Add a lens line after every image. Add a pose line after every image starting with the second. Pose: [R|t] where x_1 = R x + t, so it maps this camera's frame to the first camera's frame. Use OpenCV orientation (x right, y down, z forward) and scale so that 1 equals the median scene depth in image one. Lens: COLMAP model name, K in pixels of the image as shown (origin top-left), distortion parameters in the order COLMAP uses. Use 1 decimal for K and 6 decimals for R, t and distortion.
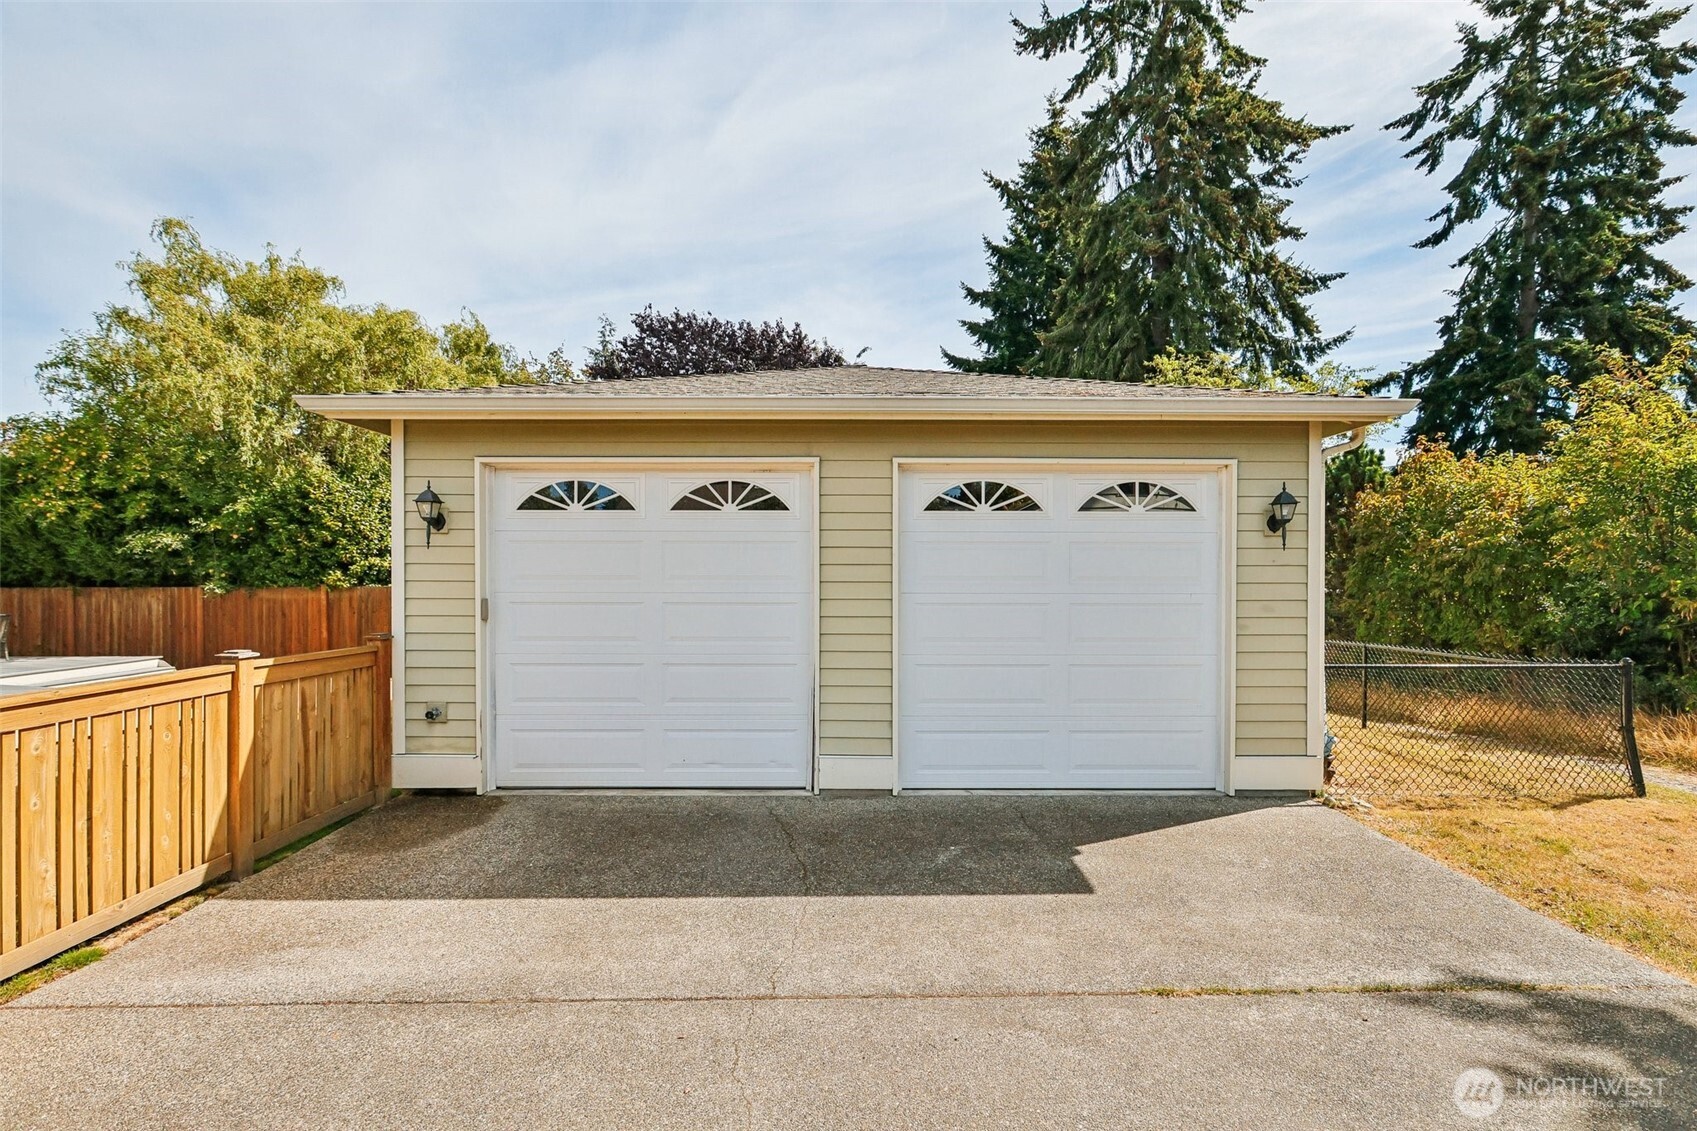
lens RADIAL K [[758.5, 0, 852.3], [0, 758.5, 582.4], [0, 0, 1]] dist [-0.002567, 0.002393]
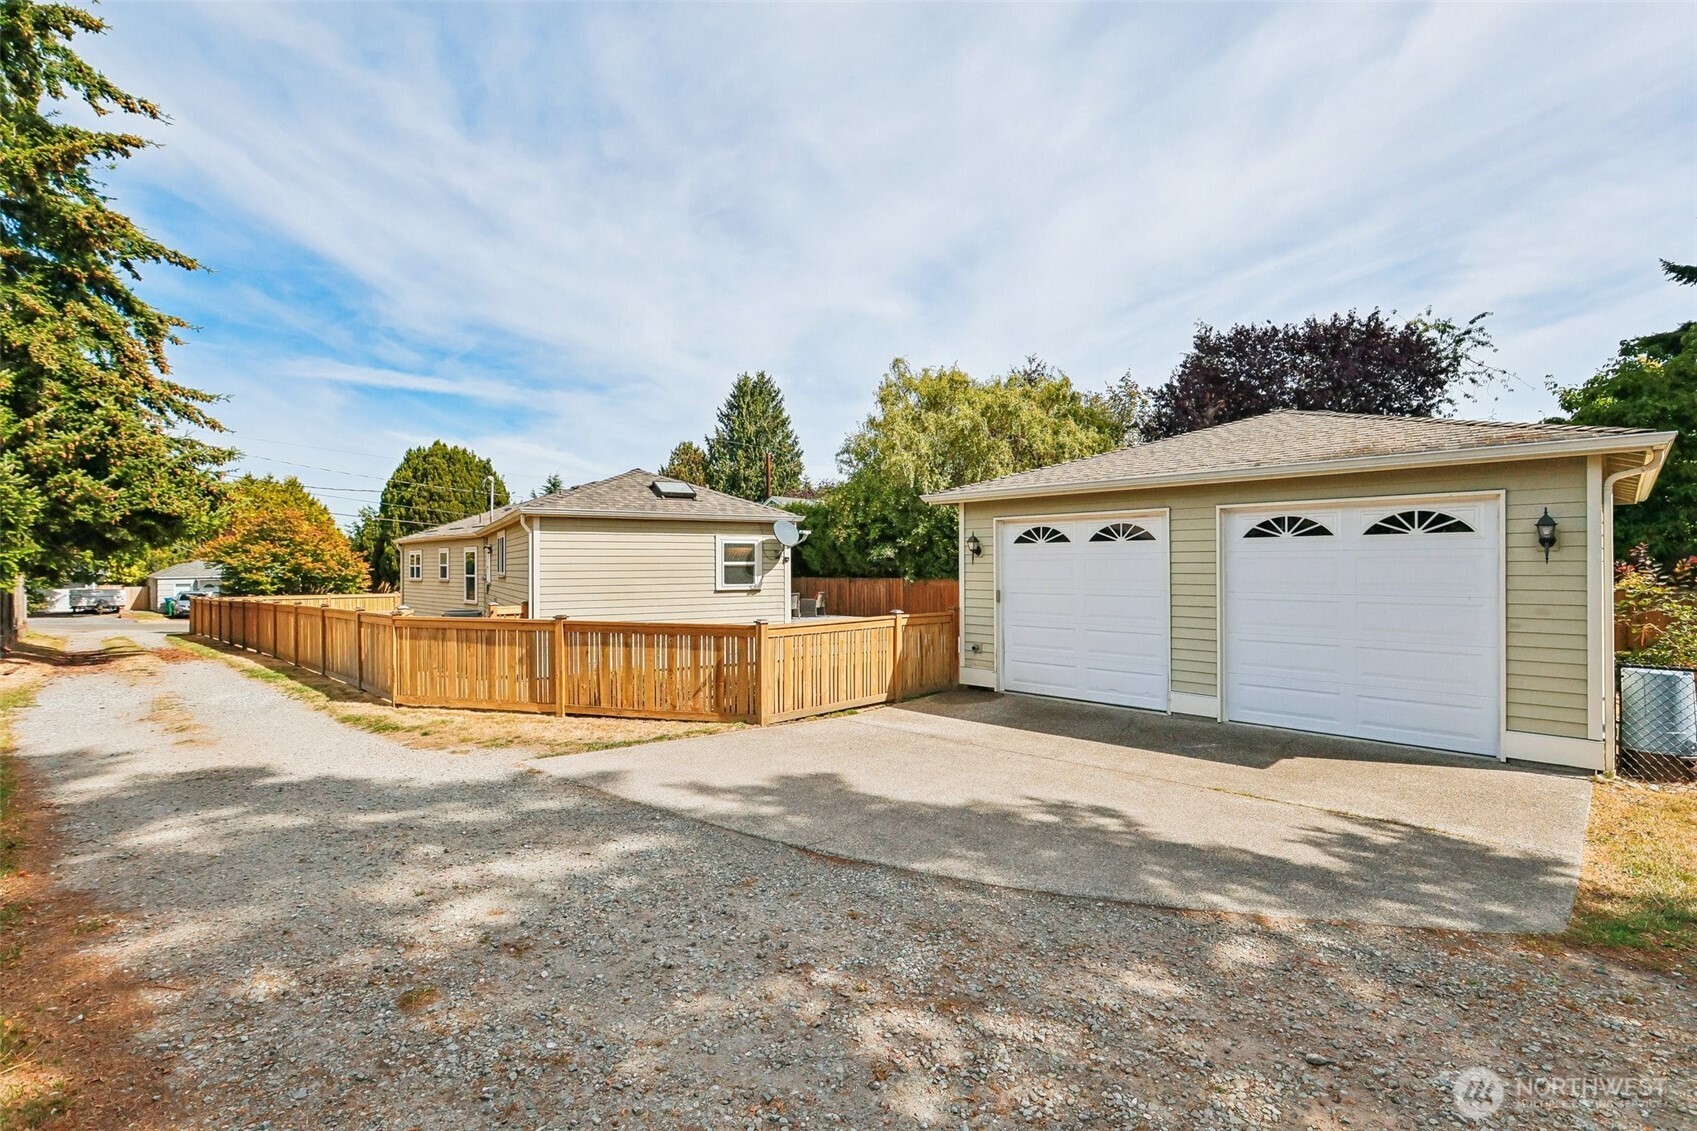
lens RADIAL K [[758.5, 0, 849.0], [0, 758.5, 569.7], [0, 0, 1]] dist [-0.002567, 0.002393]
pose [[0.697871, 0.000366, -0.716223, 0.622562], [-0.000952, 0.999999, -0.000417, -0.029743], [0.716222, 0.000972, 0.697871, -0.609605]]
